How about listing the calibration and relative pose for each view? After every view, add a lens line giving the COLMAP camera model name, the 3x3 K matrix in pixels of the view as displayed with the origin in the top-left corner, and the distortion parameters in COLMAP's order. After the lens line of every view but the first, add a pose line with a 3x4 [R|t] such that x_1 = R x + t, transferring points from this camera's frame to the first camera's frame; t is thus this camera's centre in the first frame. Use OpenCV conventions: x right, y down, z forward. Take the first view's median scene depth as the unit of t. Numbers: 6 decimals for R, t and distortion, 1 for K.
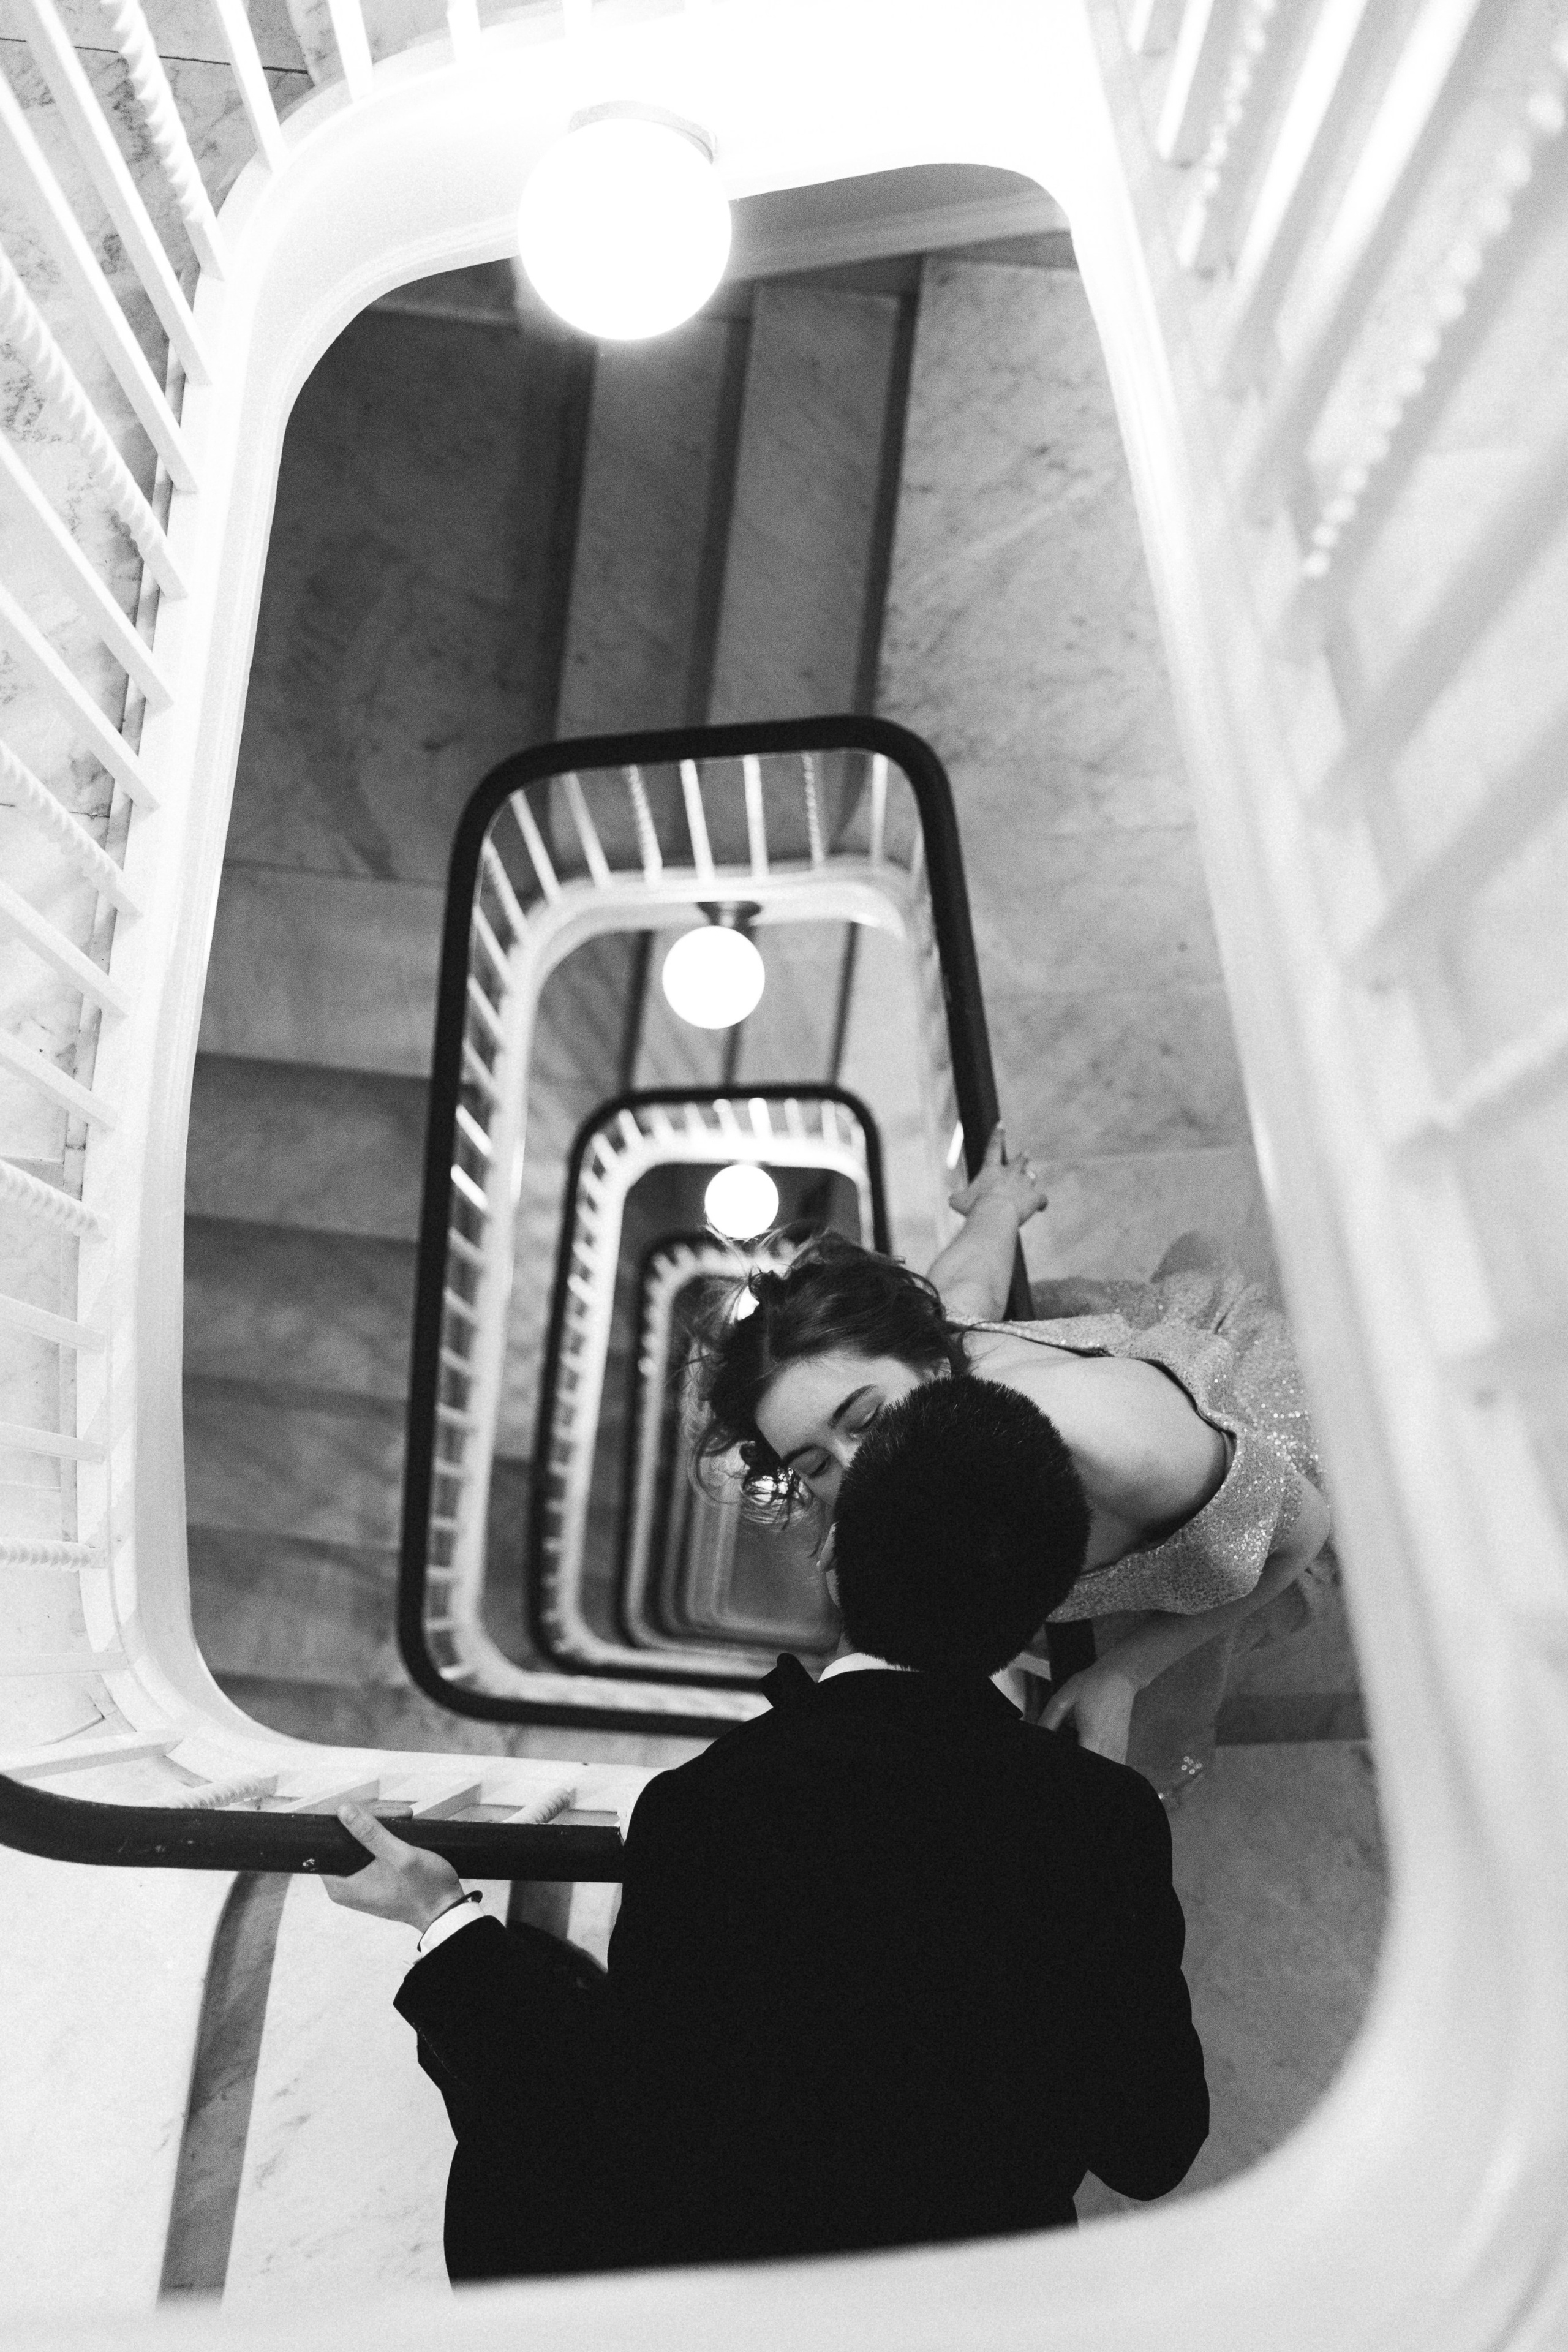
lens RADIAL K [[2795.1, 0, 784.0], [0, 2795.1, 1176.0], [0, 0, 1]] dist [0.004641, -0.048410]
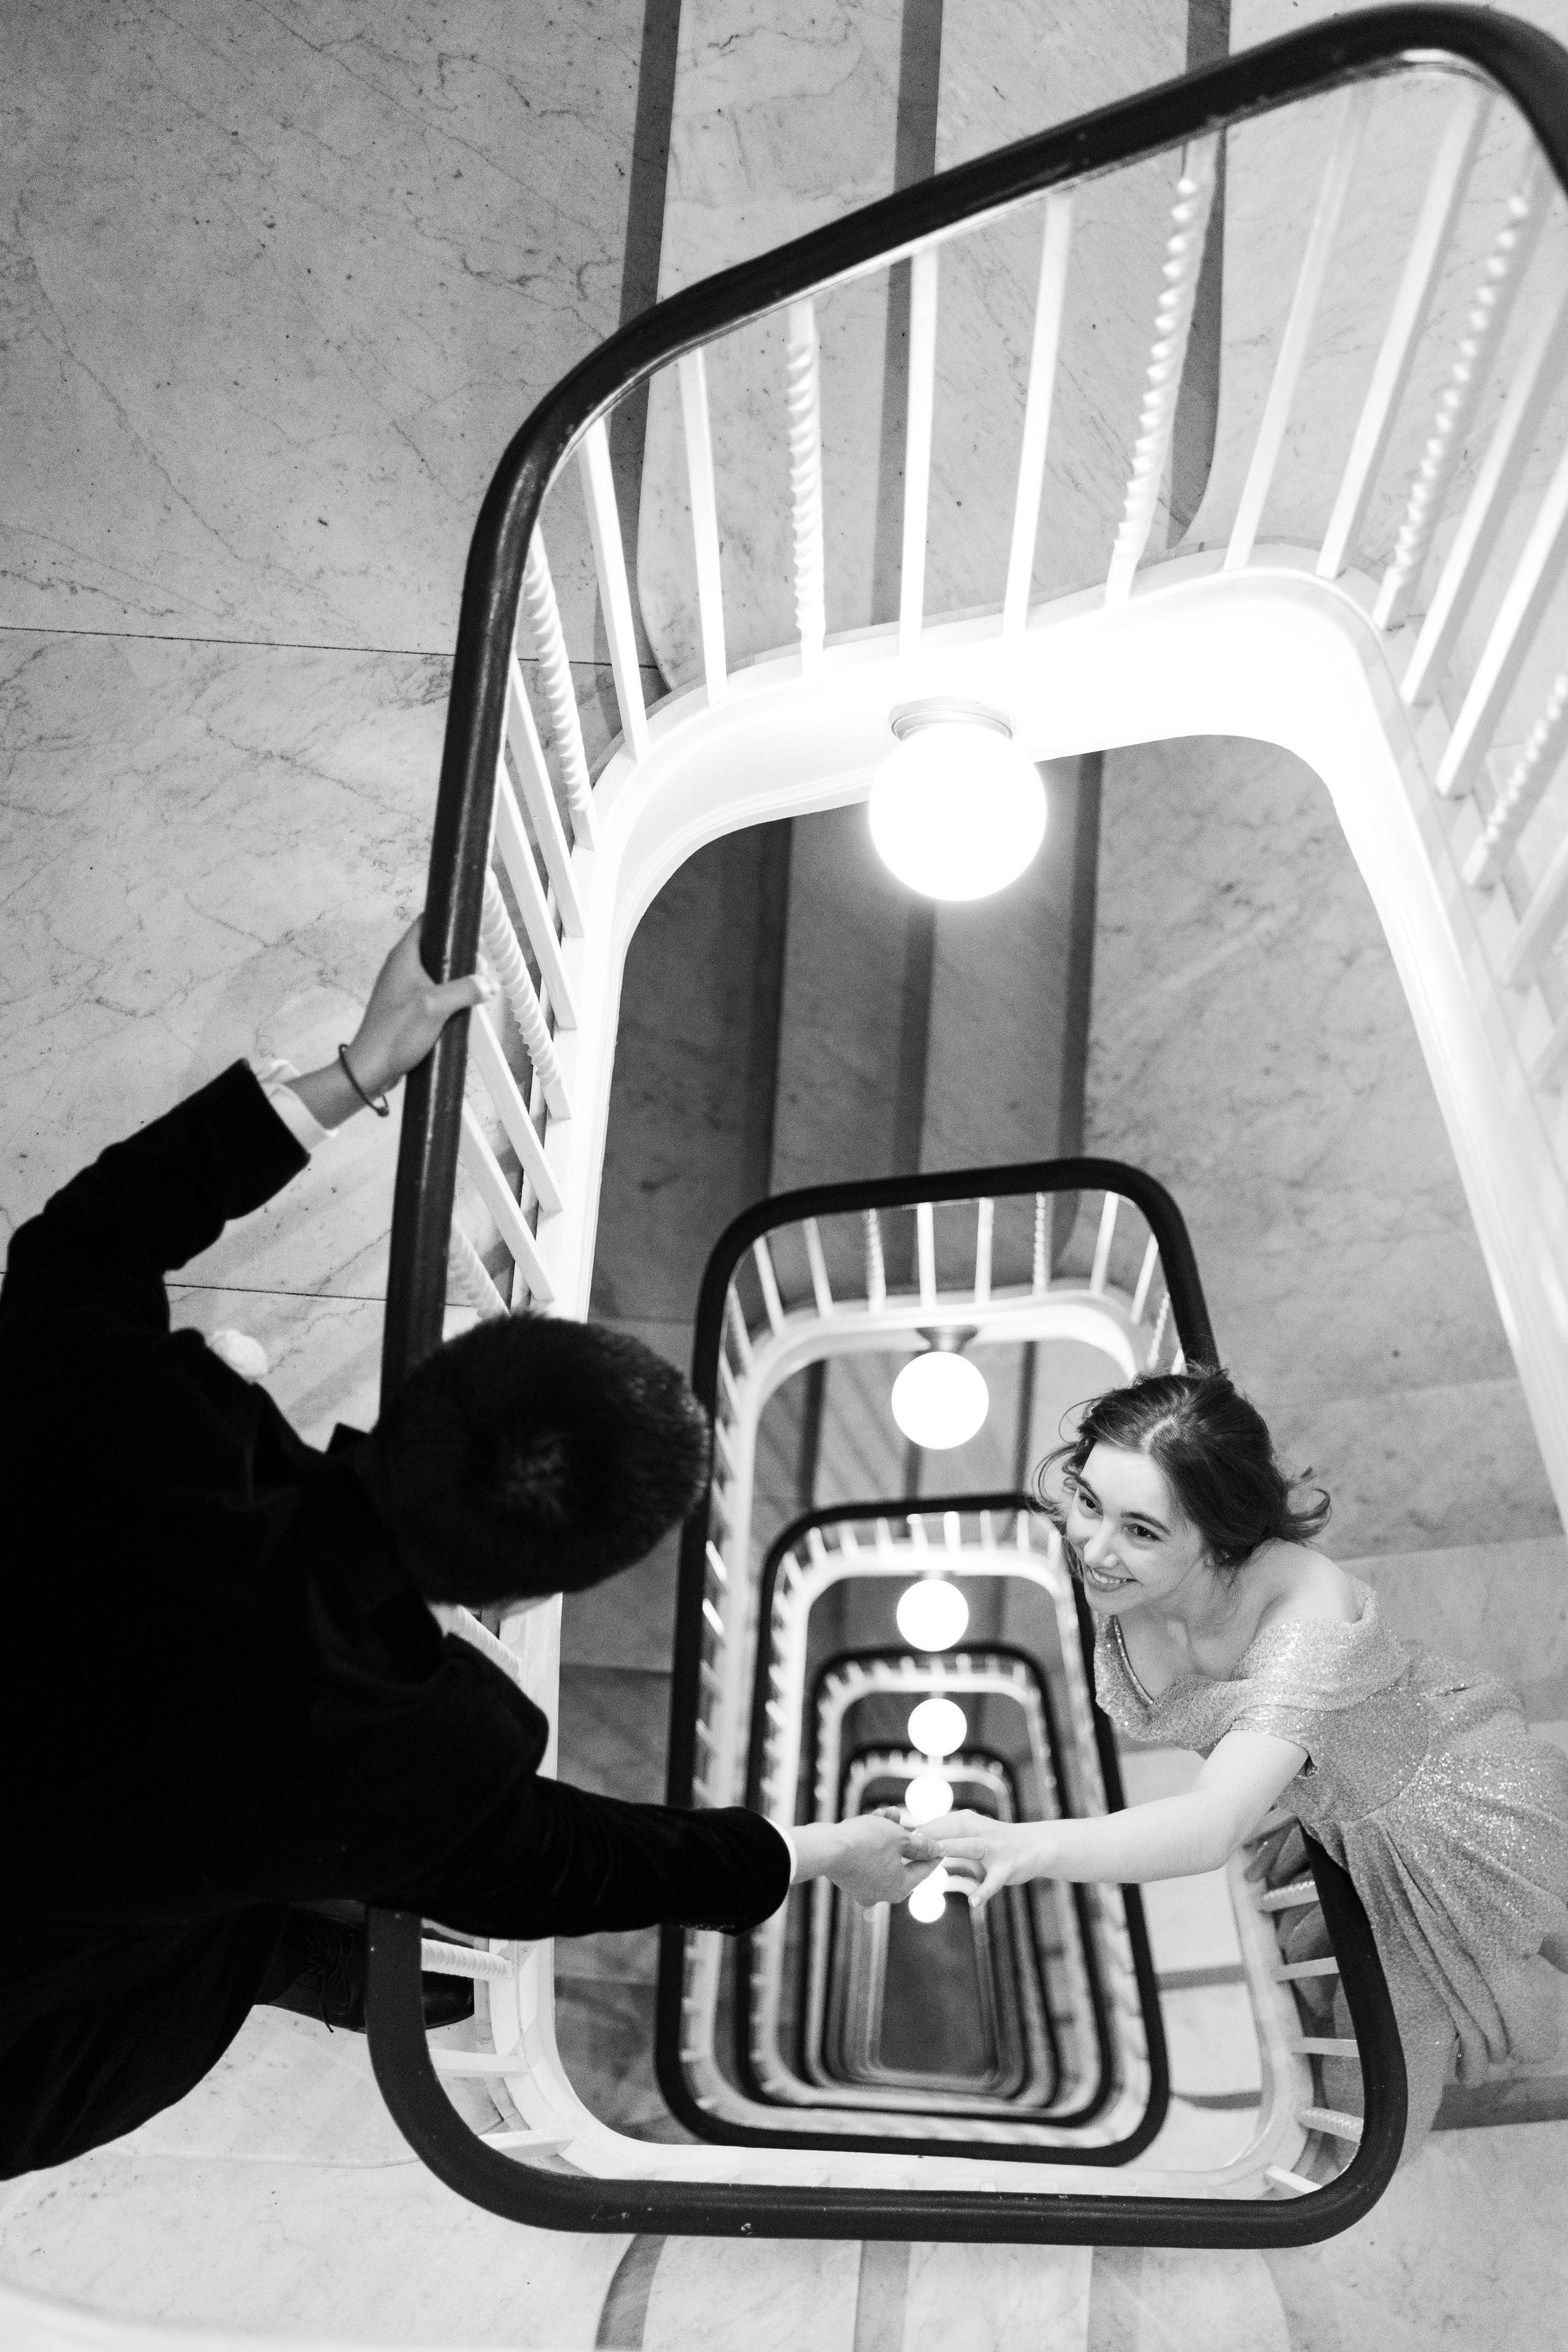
lens RADIAL K [[3180.3, 0, 784.0], [0, 3180.3, 1176.0], [0, 0, 1]] dist [0.008180, -0.082404]
pose [[0.998963, -0.043833, -0.012320, -0.065366], [0.041947, 0.991219, -0.125401, -0.008235], [0.017709, 0.124754, 0.992030, -0.181738]]
